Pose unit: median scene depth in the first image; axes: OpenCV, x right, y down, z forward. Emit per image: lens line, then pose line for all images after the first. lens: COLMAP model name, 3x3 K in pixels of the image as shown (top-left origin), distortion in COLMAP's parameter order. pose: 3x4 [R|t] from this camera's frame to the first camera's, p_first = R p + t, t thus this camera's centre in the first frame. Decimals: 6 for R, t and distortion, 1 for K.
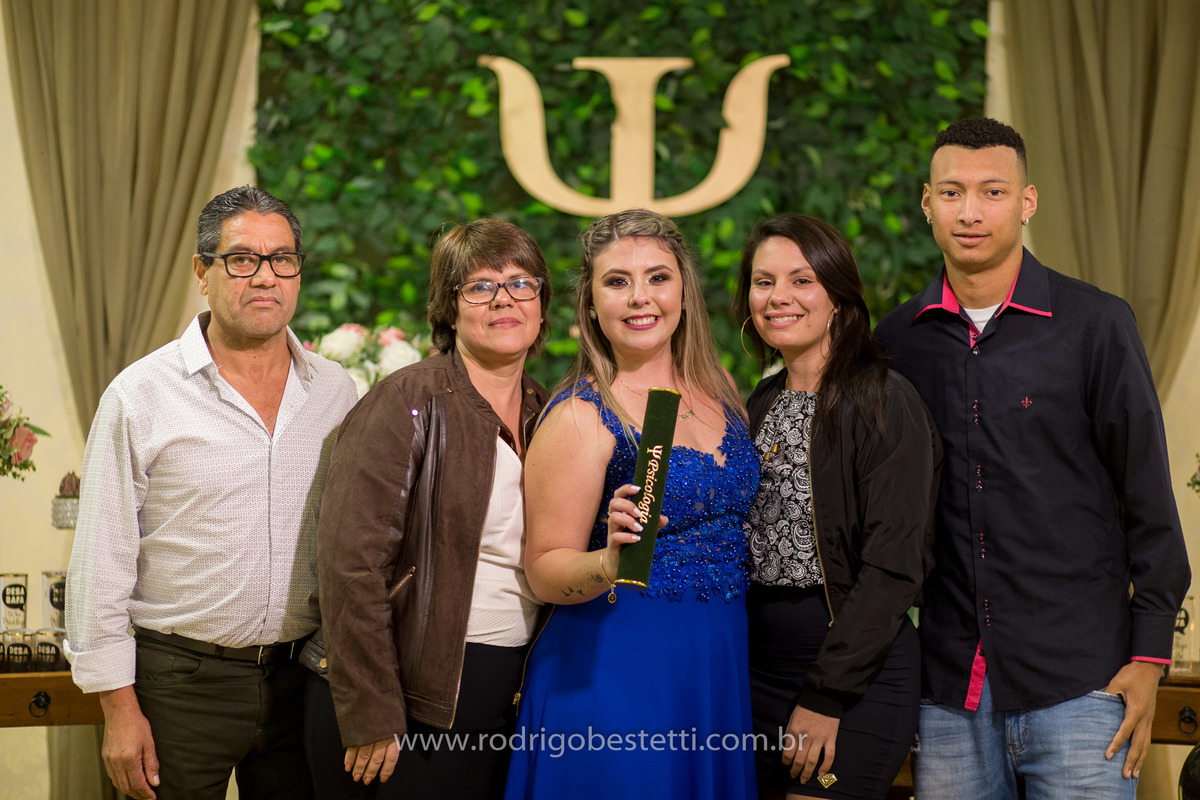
lens RADIAL K [[3102.9, 0, 466.9], [0, 3102.9, 426.4], [0, 0, 1]] dist [0.042061, -1.487521]
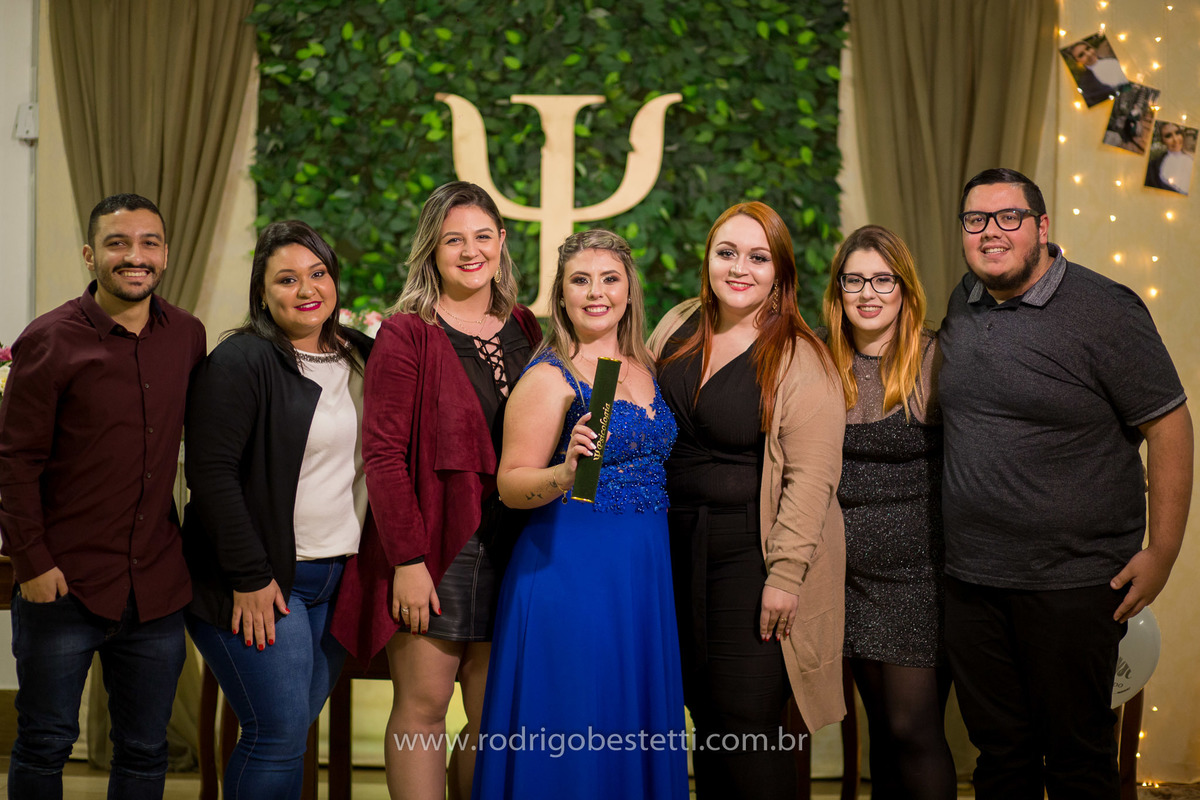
lens RADIAL K [[2950.7, 0, 424.2], [0, 2950.7, 441.8], [0, 0, 1]] dist [-0.040093, 0.350207]
pose [[0.999457, -0.001133, 0.032940, -0.039968], [0.000578, 0.999858, 0.016866, 0.001481], [-0.032954, -0.016838, 0.999315, -0.192894]]
